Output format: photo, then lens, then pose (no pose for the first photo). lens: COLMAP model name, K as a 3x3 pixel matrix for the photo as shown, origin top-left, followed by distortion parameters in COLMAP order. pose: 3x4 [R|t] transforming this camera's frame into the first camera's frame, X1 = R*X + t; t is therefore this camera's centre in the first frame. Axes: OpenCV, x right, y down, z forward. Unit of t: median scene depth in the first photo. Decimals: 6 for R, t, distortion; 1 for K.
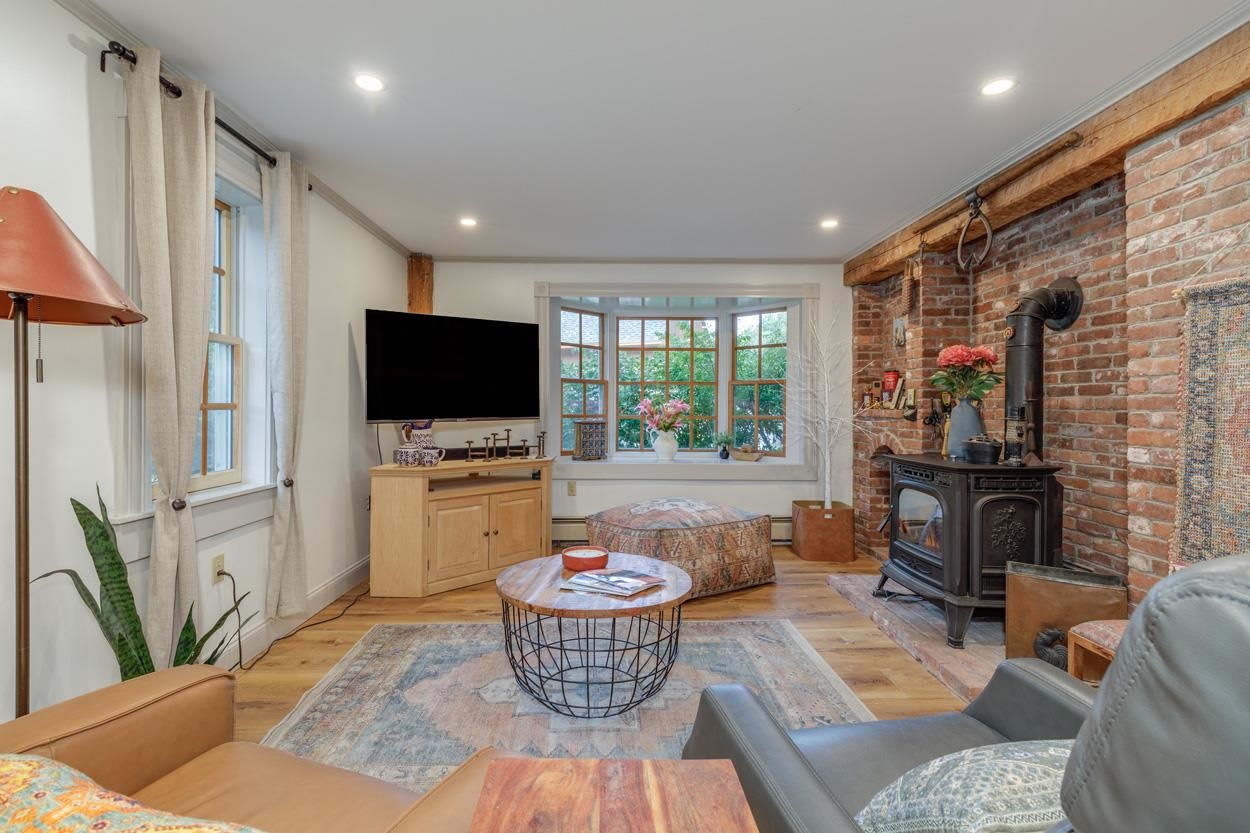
lens RADIAL K [[568.0, 0, 605.3], [0, 568.0, 411.0], [0, 0, 1]] dist [0.003477, -0.001193]
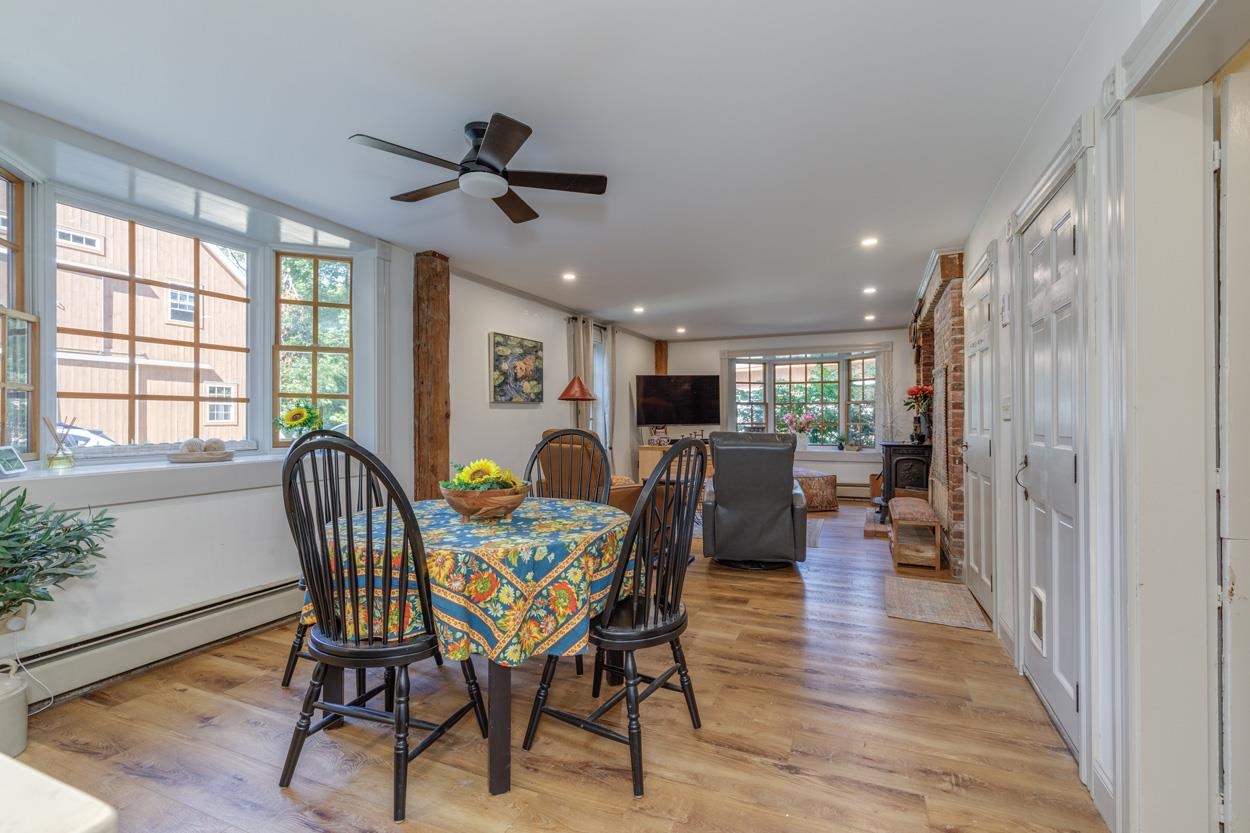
lens RADIAL K [[568.0, 0, 626.0], [0, 568.0, 418.7], [0, 0, 1]] dist [0.003477, -0.001193]
pose [[0.921422, -0.006578, -0.388507, 0.340759], [0.003891, 0.999963, -0.007703, 0.006797], [0.388543, 0.005586, 0.921414, -0.896575]]
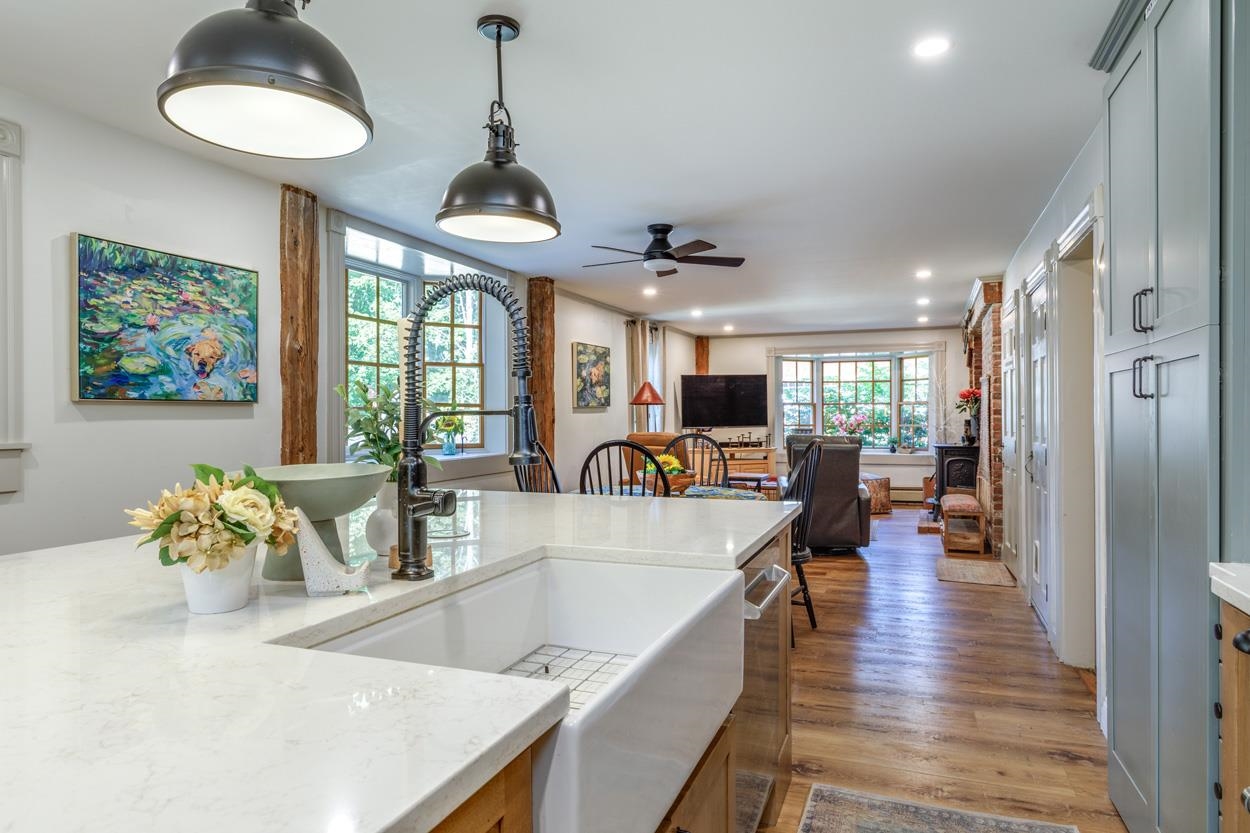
lens RADIAL K [[752.0, 0, 616.7], [0, 752.0, 417.6], [0, 0, 1]] dist [-0.023028, 0.001050]
pose [[0.928901, -0.007708, -0.370247, 0.331407], [0.006039, 0.999966, -0.005667, -0.005112], [0.370278, 0.003028, 0.928916, -1.436118]]
